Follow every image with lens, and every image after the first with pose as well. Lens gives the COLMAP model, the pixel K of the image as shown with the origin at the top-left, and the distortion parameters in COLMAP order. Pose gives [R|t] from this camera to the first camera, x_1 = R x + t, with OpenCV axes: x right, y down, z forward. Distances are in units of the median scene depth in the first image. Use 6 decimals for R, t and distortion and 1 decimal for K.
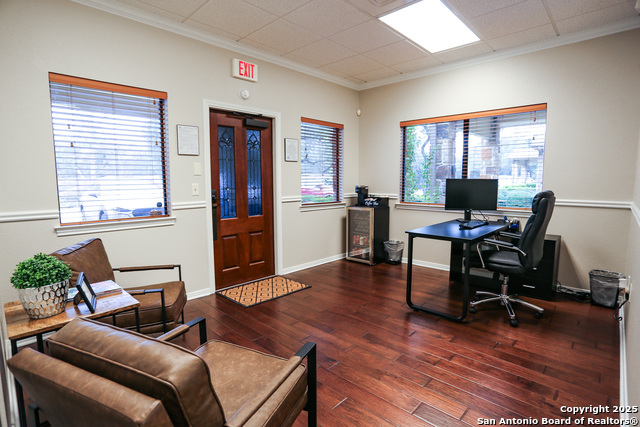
lens RADIAL K [[321.7, 0, 317.3], [0, 321.7, 214.1], [0, 0, 1]] dist [-0.072626, 0.029102]
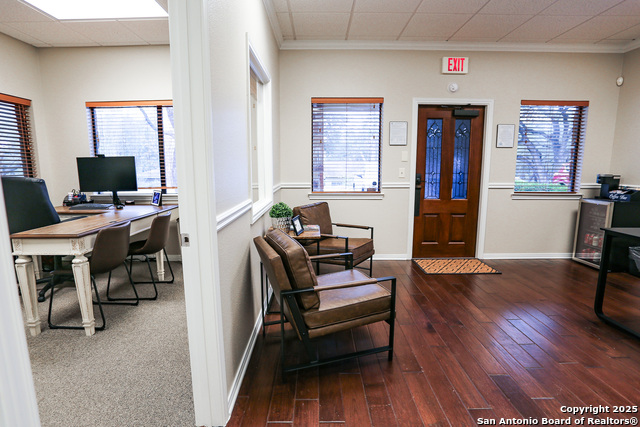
lens RADIAL K [[332.0, 0, 320.0], [0, 332.0, 213.5], [0, 0, 1]] dist [-0.076014, 0.032951]
pose [[0.698816, 0.106082, -0.707391, 0.281844], [-0.077024, 0.994351, 0.073025, 0.009333], [0.711142, 0.003455, 0.703040, -0.114280]]
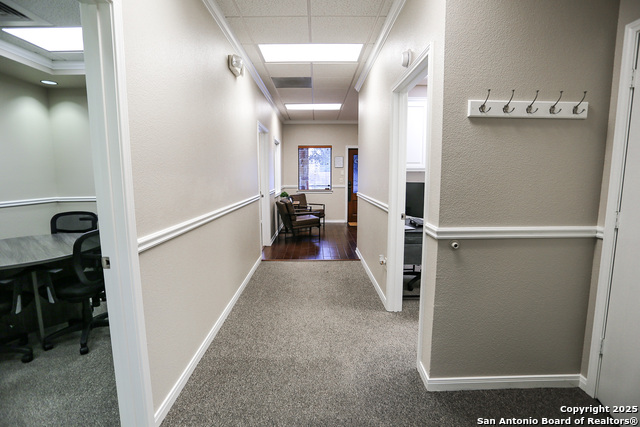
lens RADIAL K [[316.4, 0, 316.3], [0, 316.4, 214.7], [0, 0, 1]] dist [-0.070835, 0.026625]
pose [[0.693224, 0.093547, -0.714626, 1.197456], [-0.075133, 0.995518, 0.057434, 0.059858], [0.716796, 0.013878, 0.697145, -0.841994]]
